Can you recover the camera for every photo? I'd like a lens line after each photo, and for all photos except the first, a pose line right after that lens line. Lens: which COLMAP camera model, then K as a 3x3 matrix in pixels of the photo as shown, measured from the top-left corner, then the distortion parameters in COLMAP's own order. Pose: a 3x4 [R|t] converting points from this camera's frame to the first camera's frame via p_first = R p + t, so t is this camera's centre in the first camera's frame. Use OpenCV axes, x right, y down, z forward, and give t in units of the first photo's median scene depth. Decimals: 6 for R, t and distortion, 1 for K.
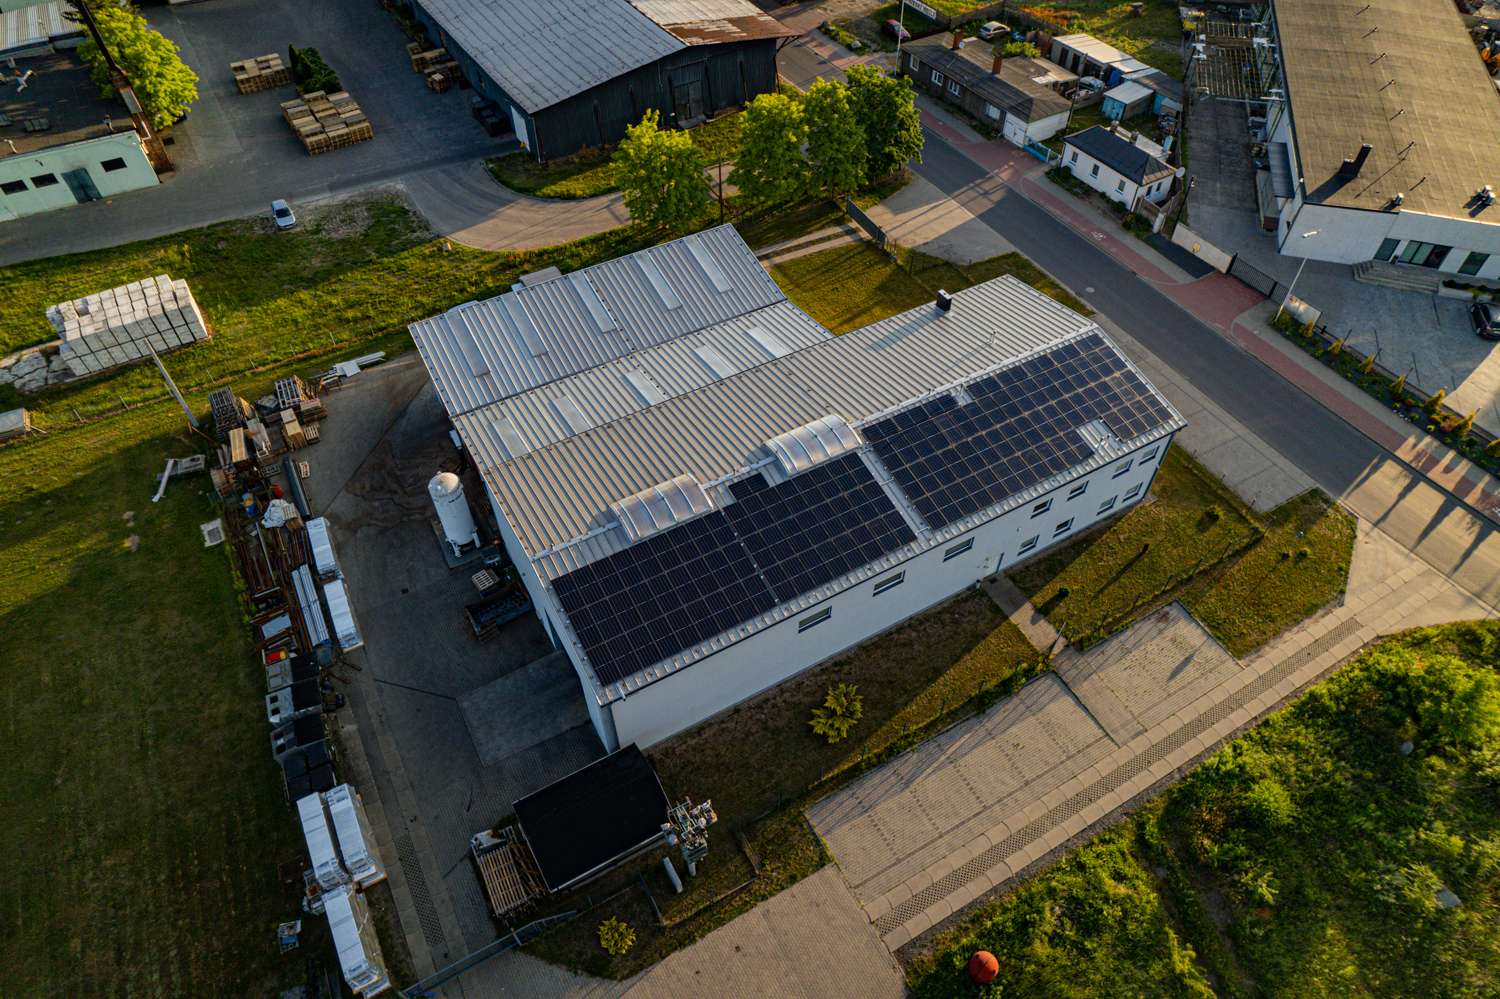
lens RADIAL K [[962.9, 0, 764.6], [0, 962.9, 500.7], [0, 0, 1]] dist [-0.091529, 0.077589]
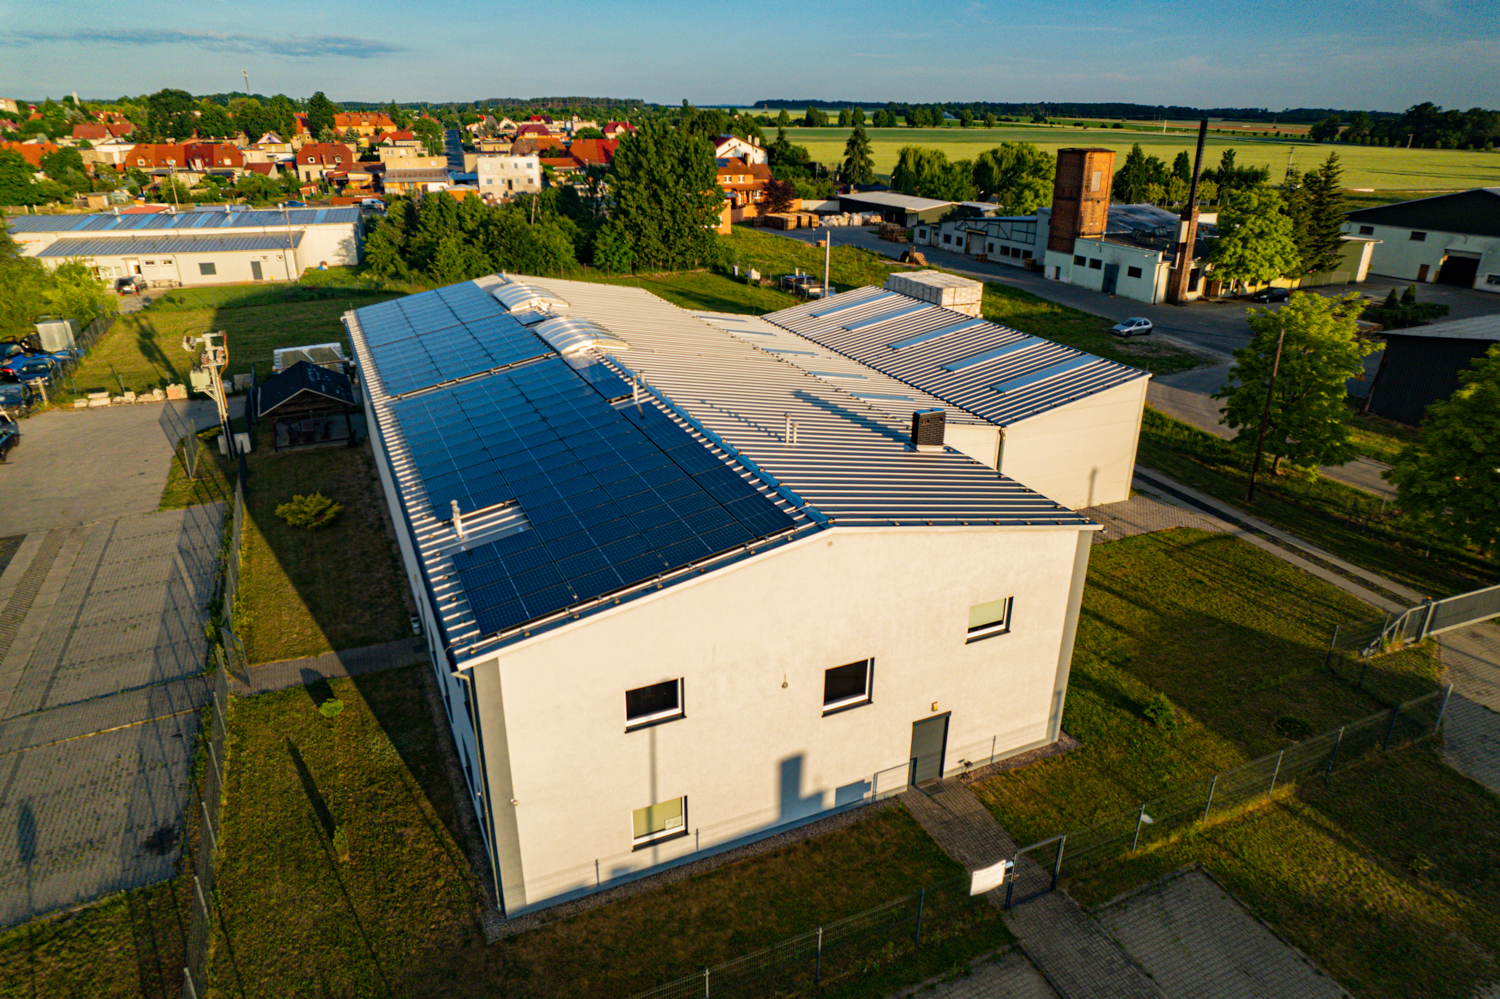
lens RADIAL K [[957.7, 0, 766.0], [0, 957.7, 500.1], [0, 0, 1]] dist [-0.088061, 0.072789]
pose [[-0.071937, 0.376097, -0.923784, 0.726611], [-0.759661, 0.579514, 0.295092, -0.298493], [0.646329, 0.722990, 0.244017, 0.952448]]
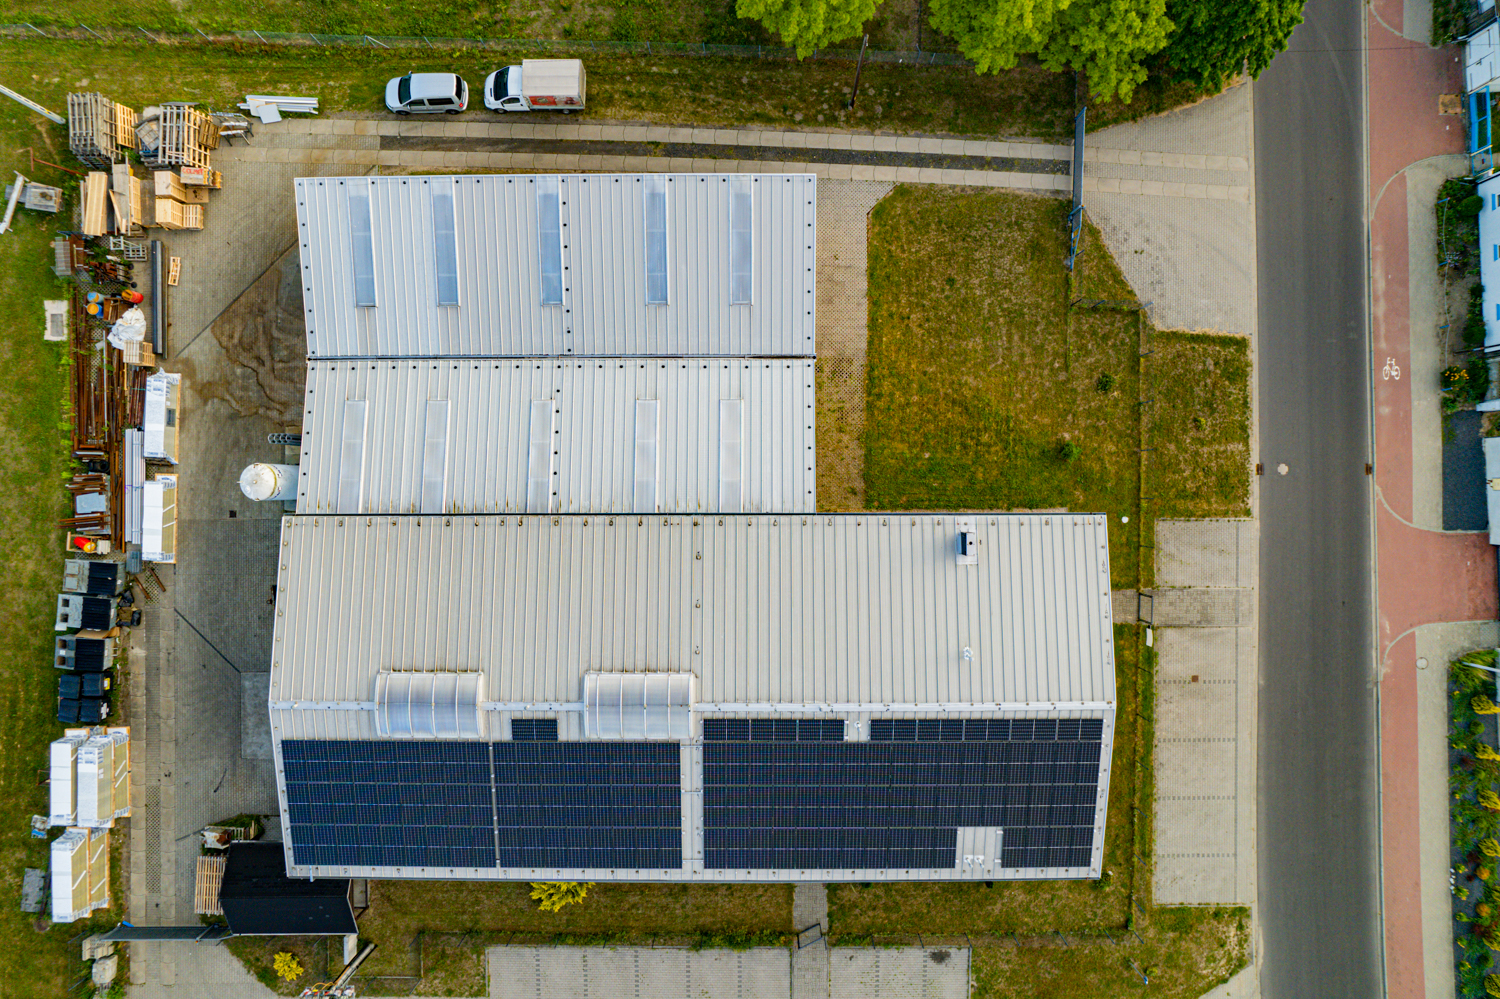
lens RADIAL K [[962.9, 0, 764.6], [0, 962.9, 500.7], [0, 0, 1]] dist [-0.091529, 0.077589]
pose [[0.867147, 0.498042, 0.003210, 0.049583], [-0.374721, 0.648158, 0.662929, -0.698071], [0.328086, -0.576060, 0.748675, 0.509817]]
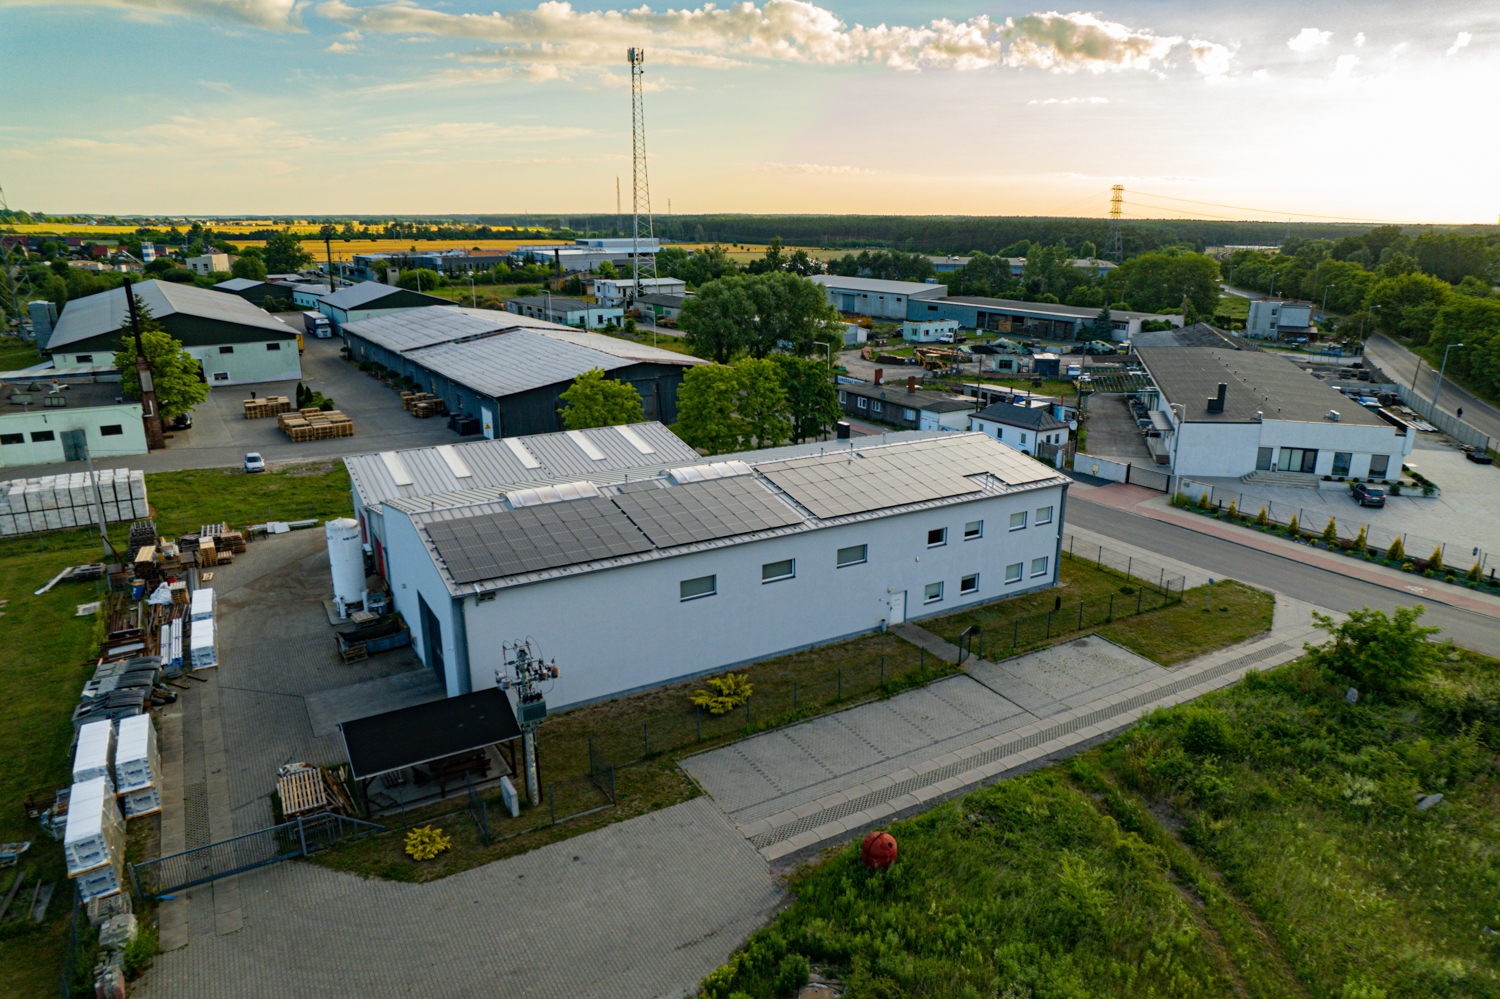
lens RADIAL K [[990.9, 0, 793.4], [0, 990.9, 515.7], [0, 0, 1]] dist [-0.082922, 0.062434]
pose [[0.999390, -0.010488, 0.033302, 0.101737], [0.026534, 0.848105, -0.529164, 0.519428], [-0.022694, 0.529725, 0.847866, 0.109340]]
